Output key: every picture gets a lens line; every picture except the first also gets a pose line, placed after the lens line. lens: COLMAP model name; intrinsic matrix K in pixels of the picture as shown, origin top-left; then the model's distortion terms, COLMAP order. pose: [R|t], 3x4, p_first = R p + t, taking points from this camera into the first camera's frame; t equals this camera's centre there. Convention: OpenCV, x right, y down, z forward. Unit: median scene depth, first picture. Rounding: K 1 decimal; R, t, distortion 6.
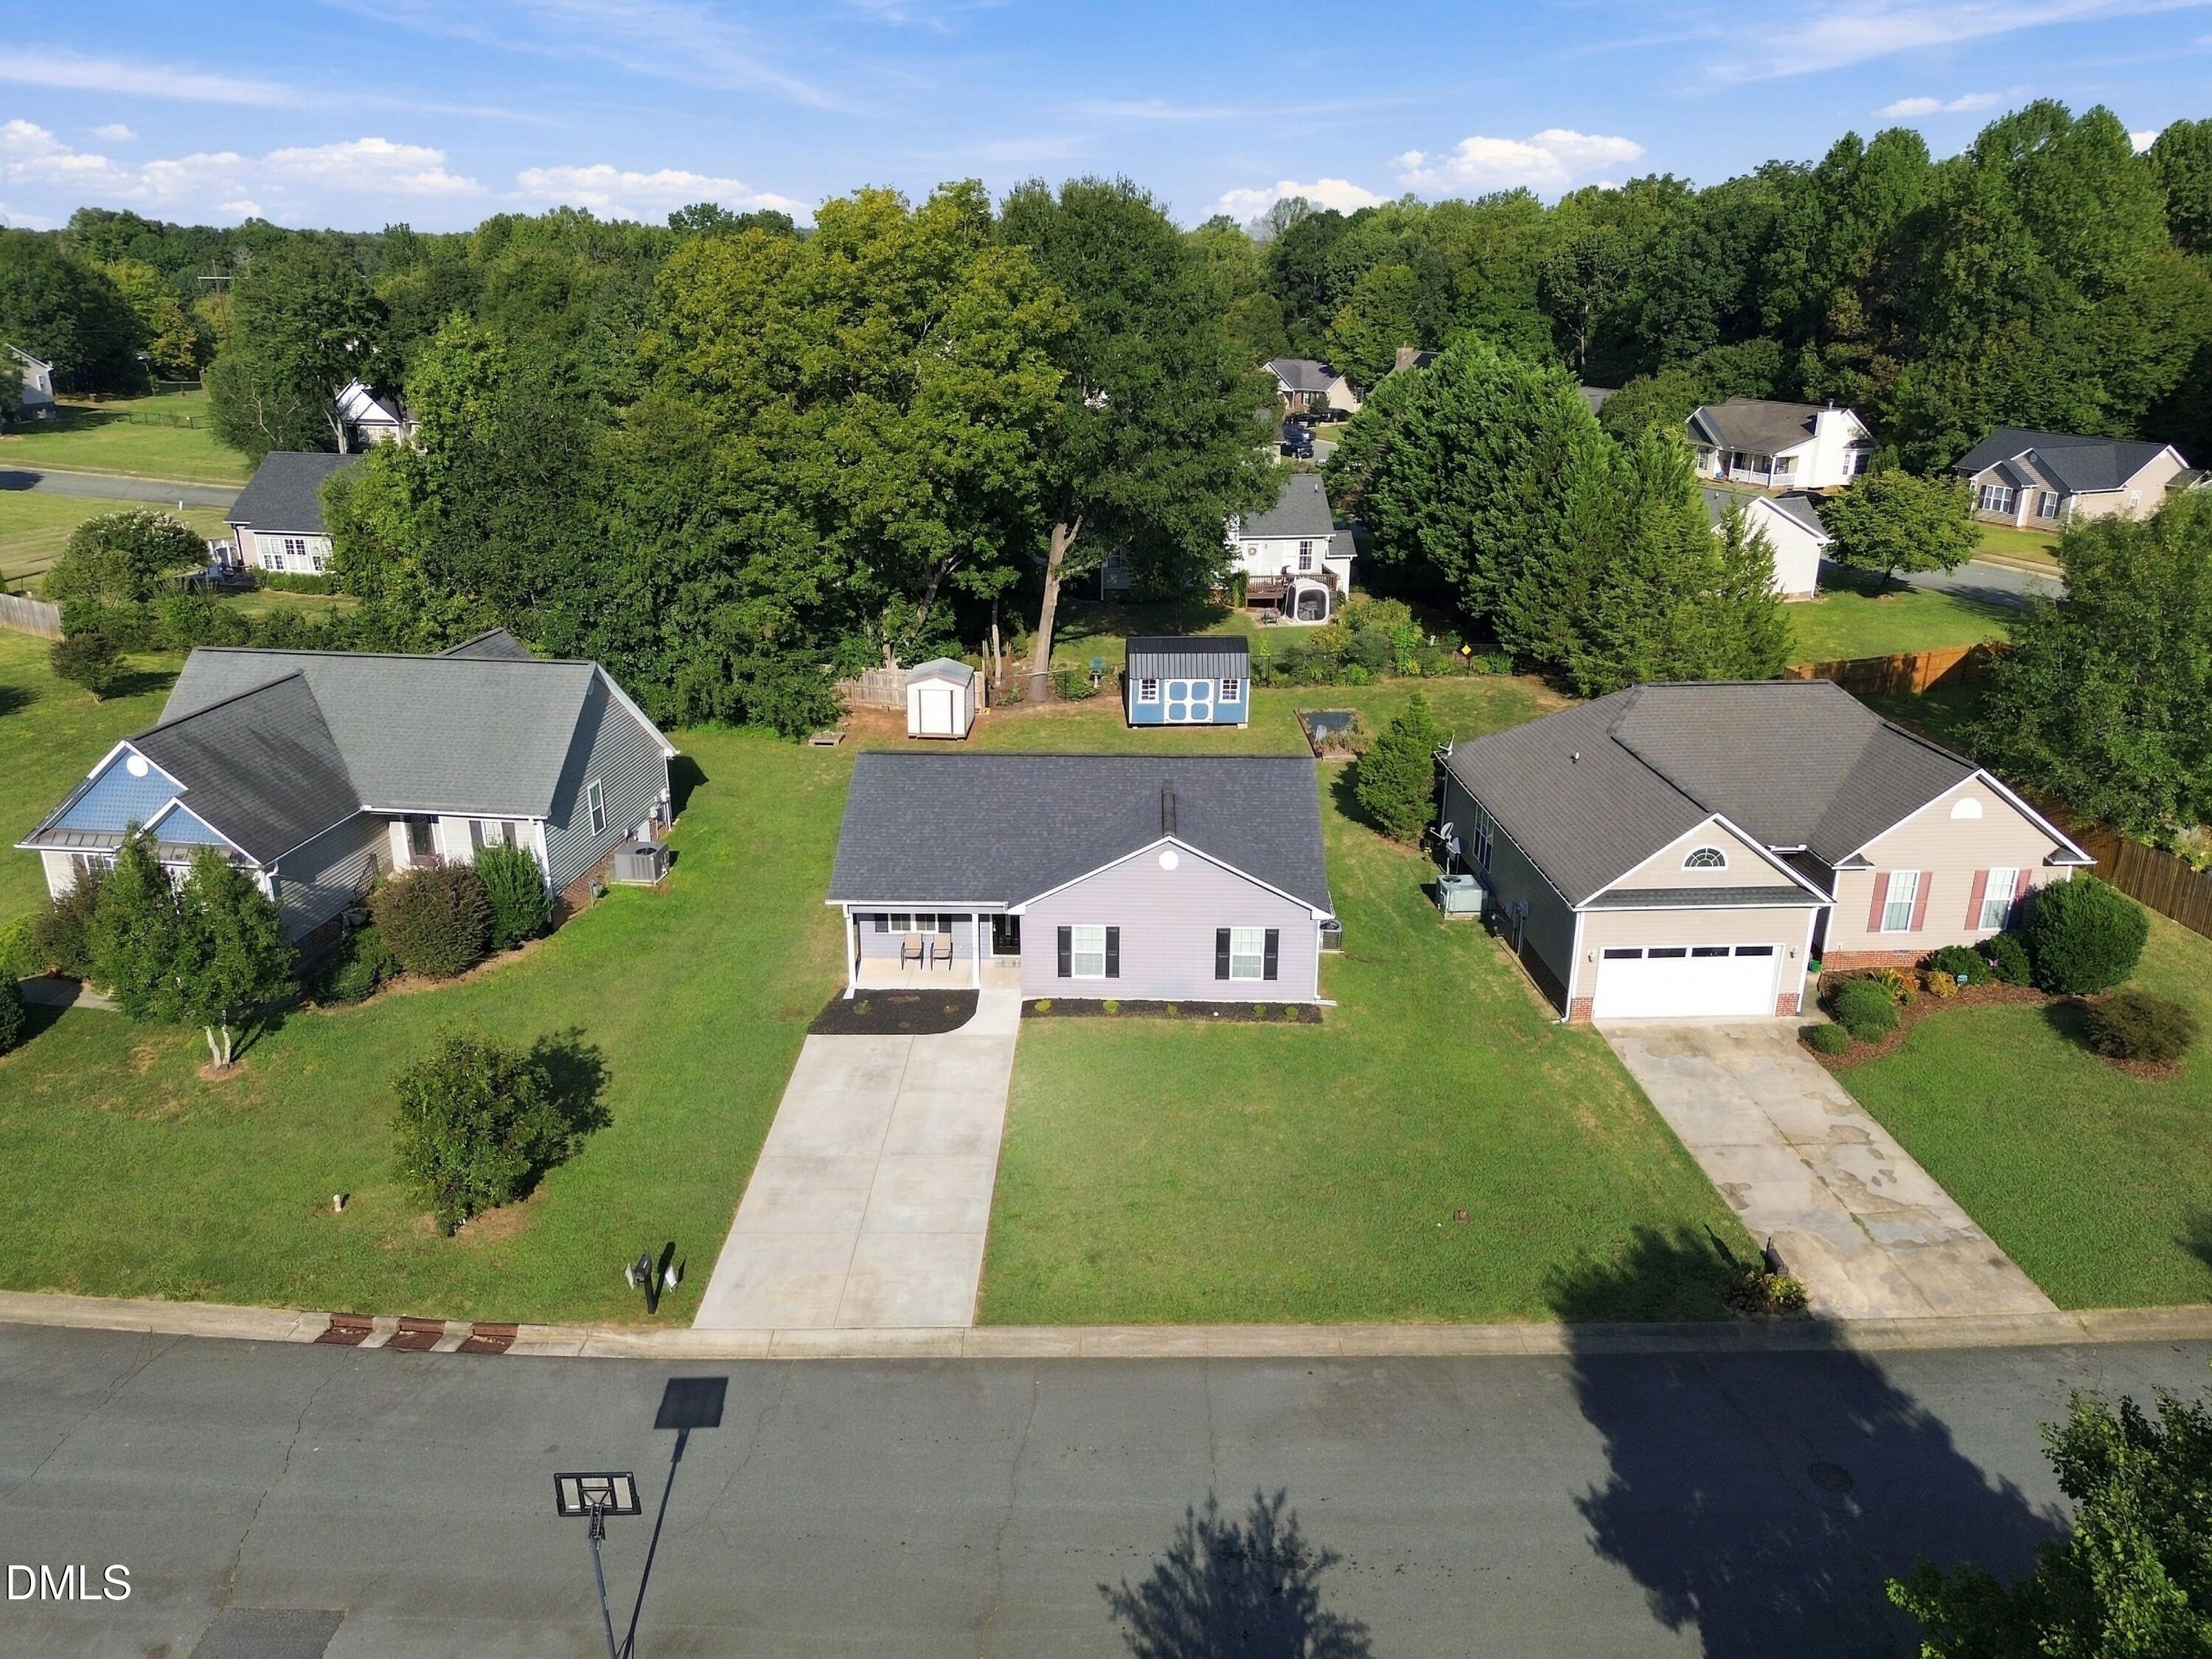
lens RADIAL K [[1542.7, 0, 1106.0], [0, 1542.7, 829.5], [0, 0, 1]] dist [0.026749, -0.003908]
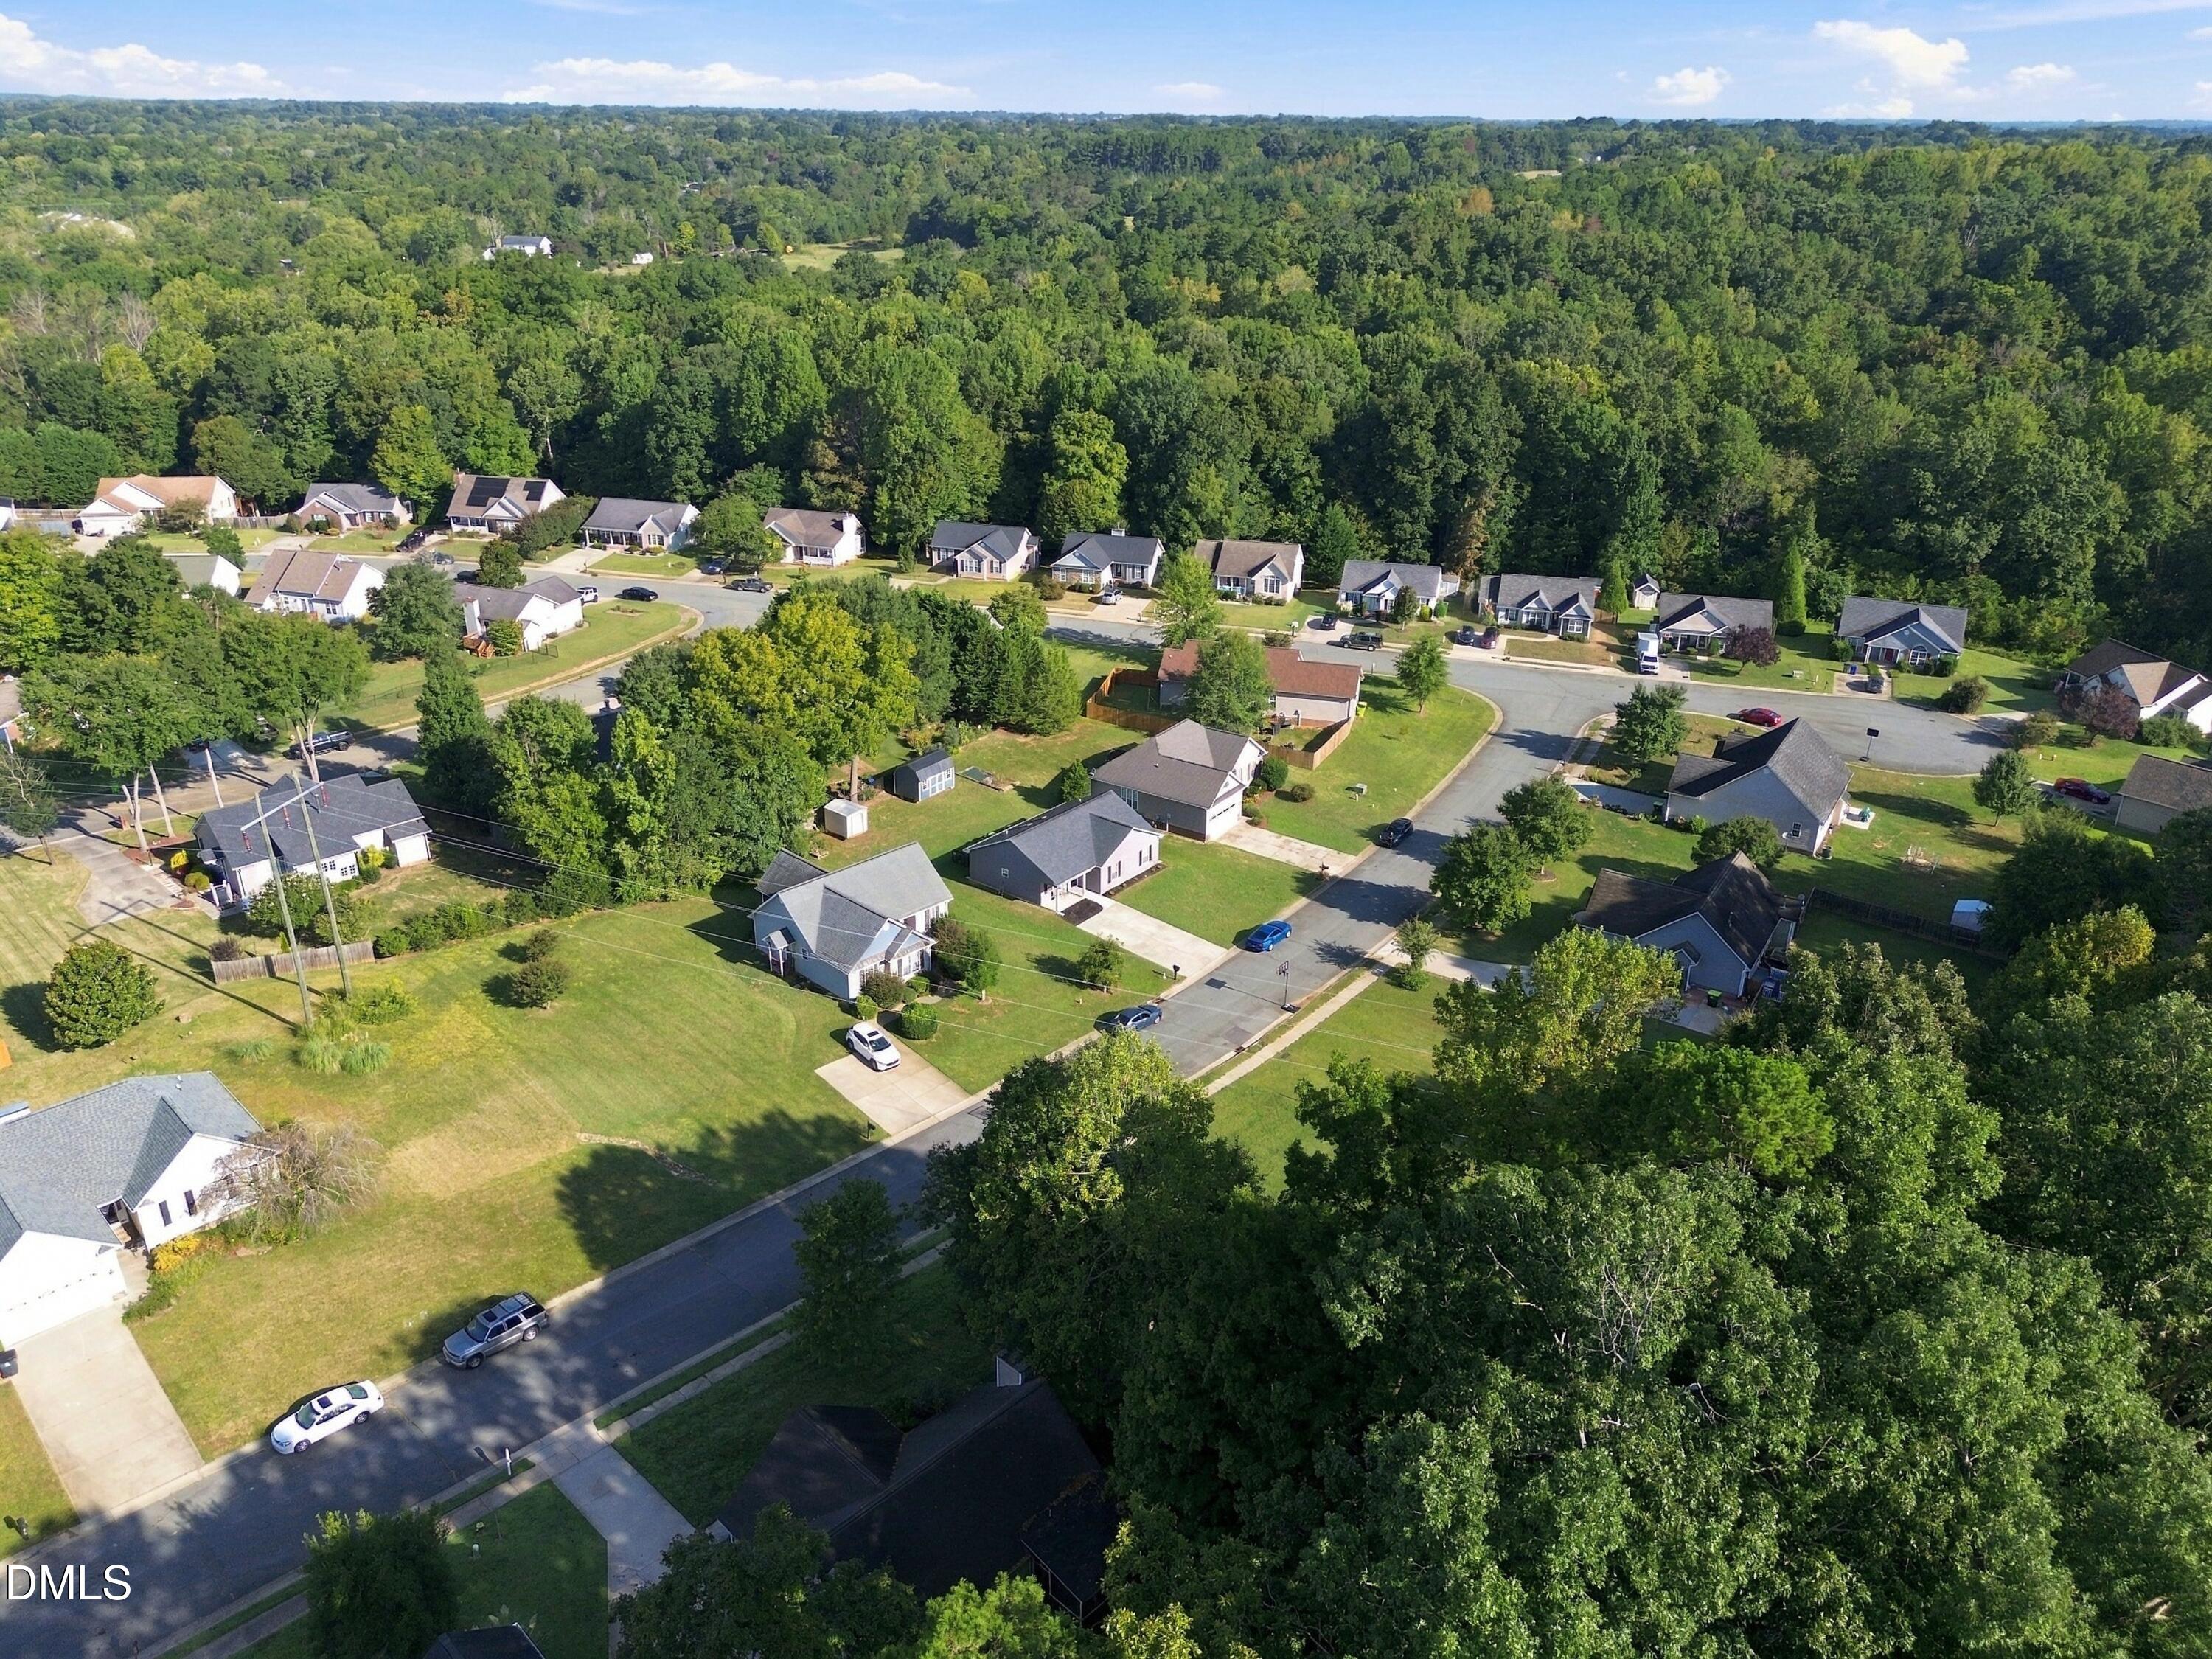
lens RADIAL K [[1542.7, 0, 1106.0], [0, 1542.7, 829.5], [0, 0, 1]] dist [0.026749, -0.003908]
pose [[0.600617, -0.317558, 0.733768, -2.259393], [0.260358, 0.945401, 0.196035, -0.608007], [-0.755958, 0.073301, 0.650503, -0.996774]]
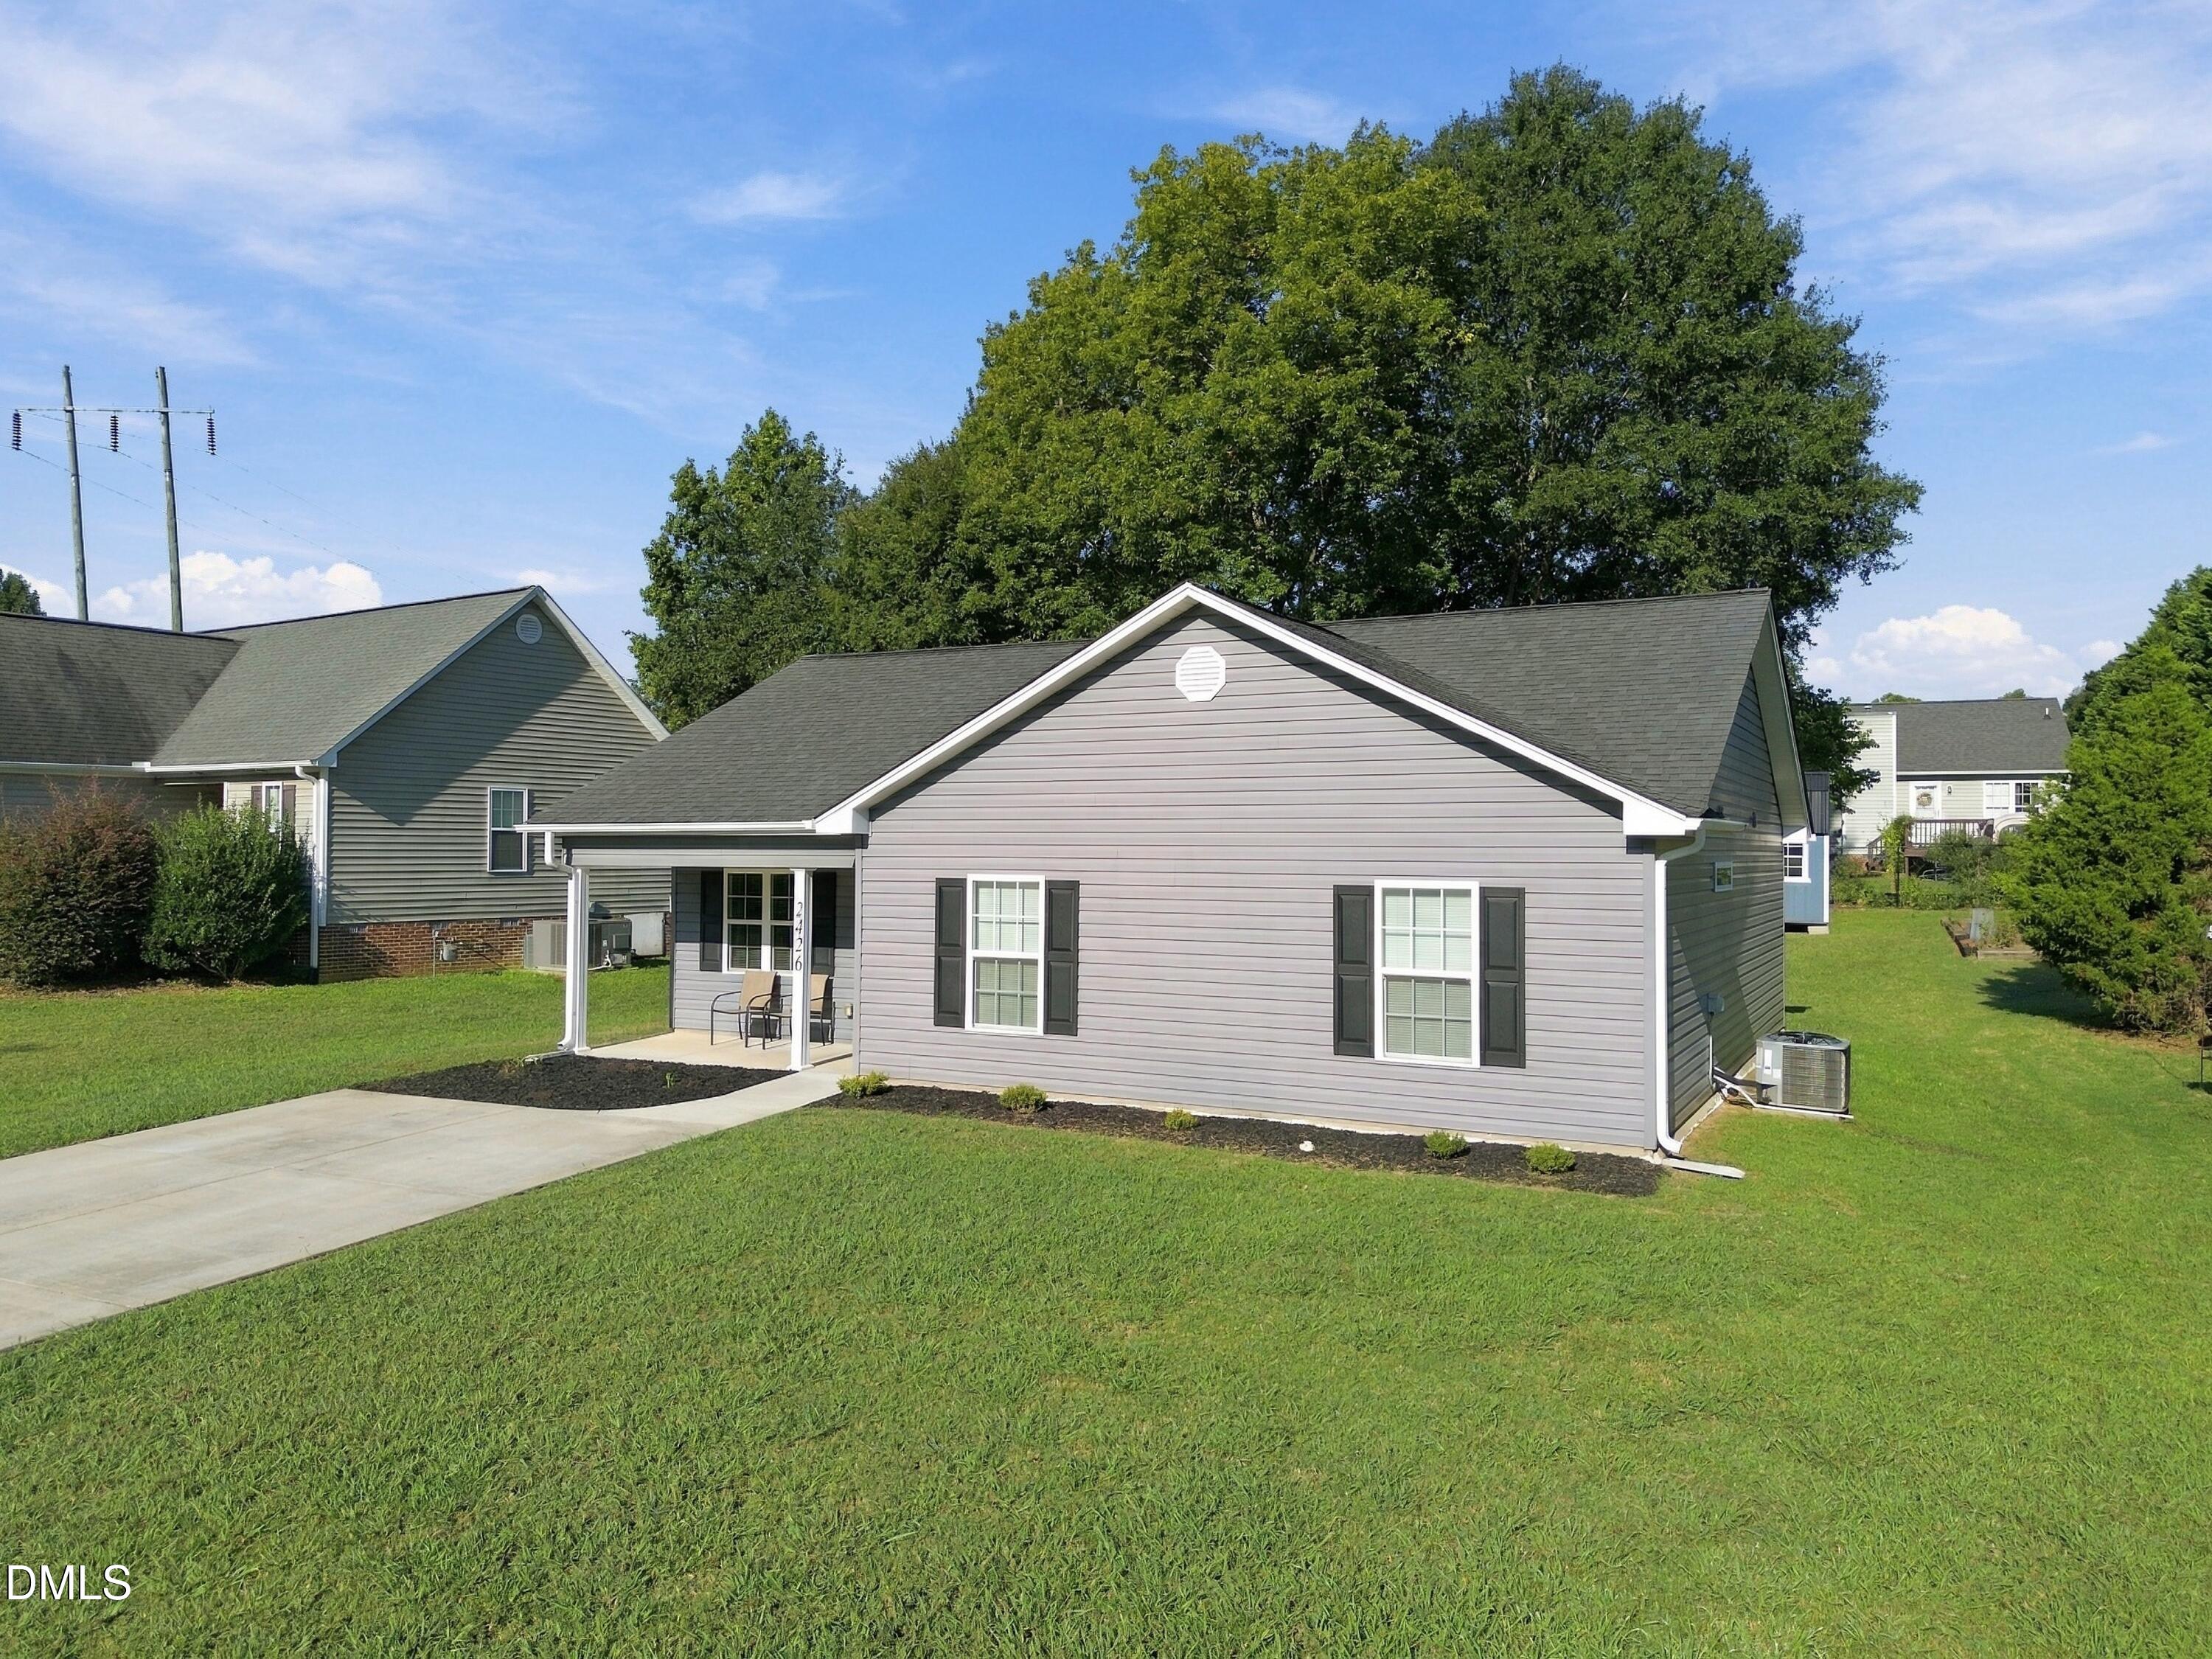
lens RADIAL K [[1542.7, 0, 1106.0], [0, 1542.7, 829.5], [0, 0, 1]] dist [0.026749, -0.003908]
pose [[0.886731, -0.005617, -0.462252, 0.179348], [-0.164611, 0.930549, -0.327079, 0.167989], [0.431986, 0.366123, 0.824222, 0.700203]]
